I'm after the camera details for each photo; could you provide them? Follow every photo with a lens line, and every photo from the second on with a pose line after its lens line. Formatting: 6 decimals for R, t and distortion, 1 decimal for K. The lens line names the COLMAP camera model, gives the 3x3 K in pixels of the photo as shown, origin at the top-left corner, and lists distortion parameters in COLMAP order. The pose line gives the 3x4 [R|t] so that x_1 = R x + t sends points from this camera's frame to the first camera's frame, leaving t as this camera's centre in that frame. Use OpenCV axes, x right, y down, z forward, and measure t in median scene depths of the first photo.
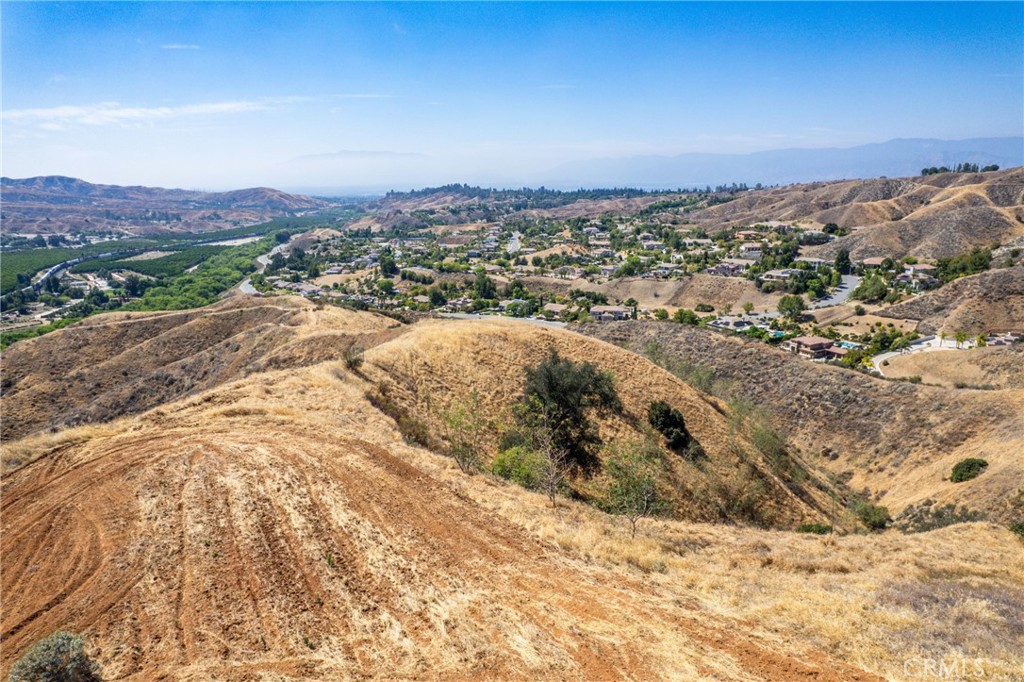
lens RADIAL K [[656.0, 0, 516.4], [0, 656.0, 339.9], [0, 0, 1]] dist [-0.075398, 0.068961]
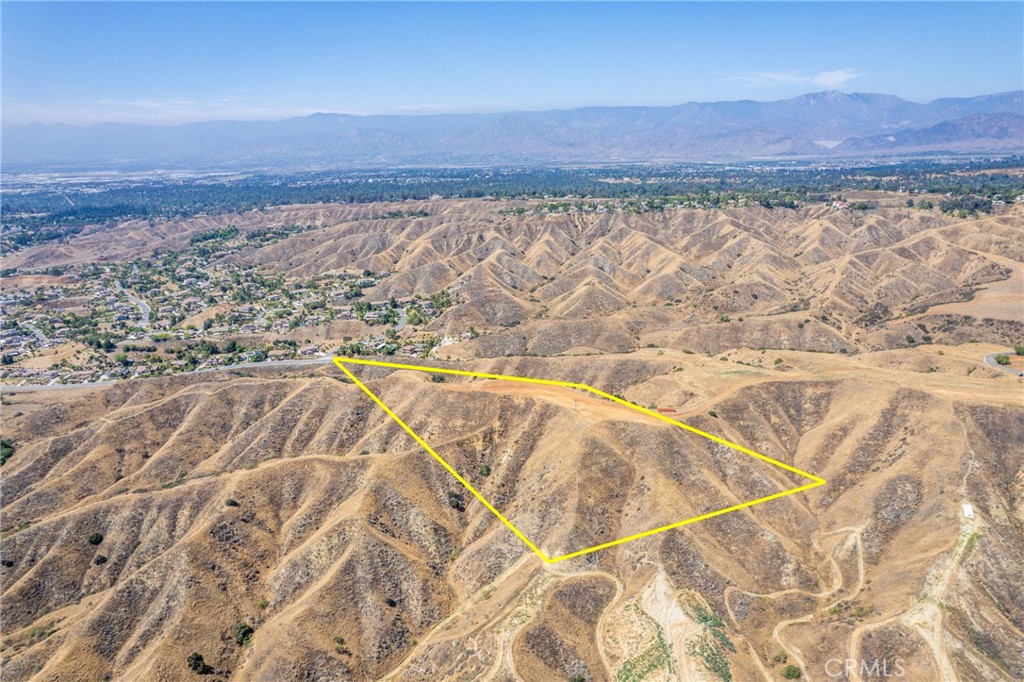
lens RADIAL K [[656.0, 0, 515.0], [0, 656.0, 345.2], [0, 0, 1]] dist [-0.075398, 0.068961]
pose [[0.697008, -0.208214, 0.686169, -0.311469], [0.169926, 0.977619, 0.124043, -0.077201], [-0.696639, 0.030139, 0.716789, -0.356315]]
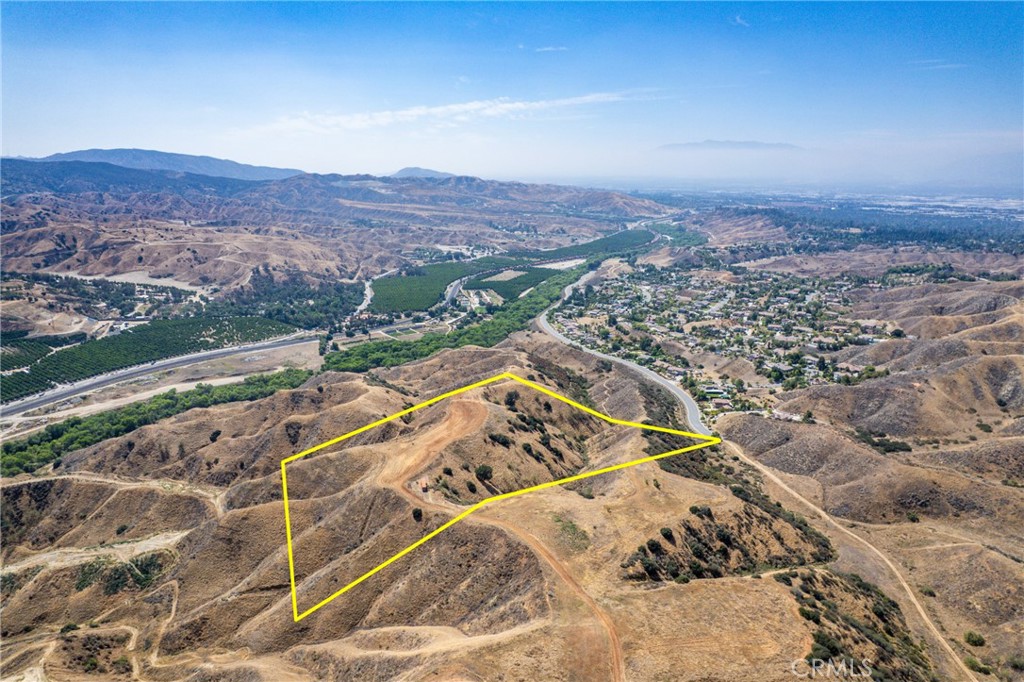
lens RADIAL K [[656.0, 0, 516.1], [0, 656.0, 345.6], [0, 0, 1]] dist [-0.075398, 0.068961]
pose [[0.863048, 0.148544, -0.482787, 0.264998], [-0.135152, 0.988843, 0.062645, -0.069970], [0.486706, 0.011184, 0.873494, -0.407133]]
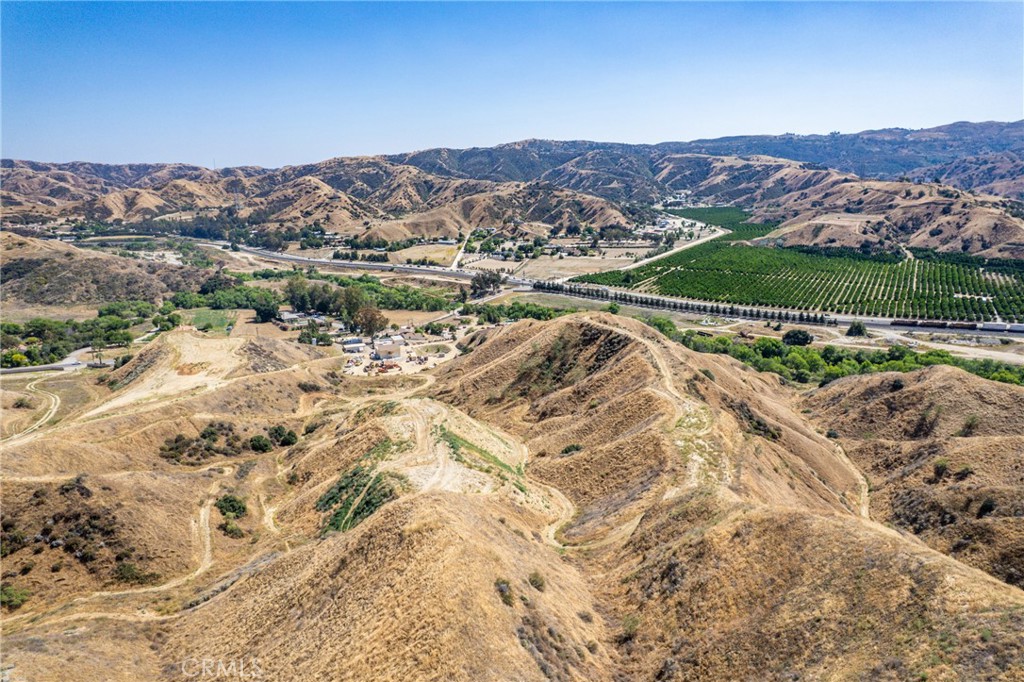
lens RADIAL K [[656.0, 0, 516.0], [0, 656.0, 342.8], [0, 0, 1]] dist [-0.075398, 0.068961]
pose [[-0.471787, 0.233801, -0.850149, 0.034556], [-0.193015, 0.913430, 0.358317, 0.008723], [0.860327, 0.333141, -0.385817, -0.120190]]
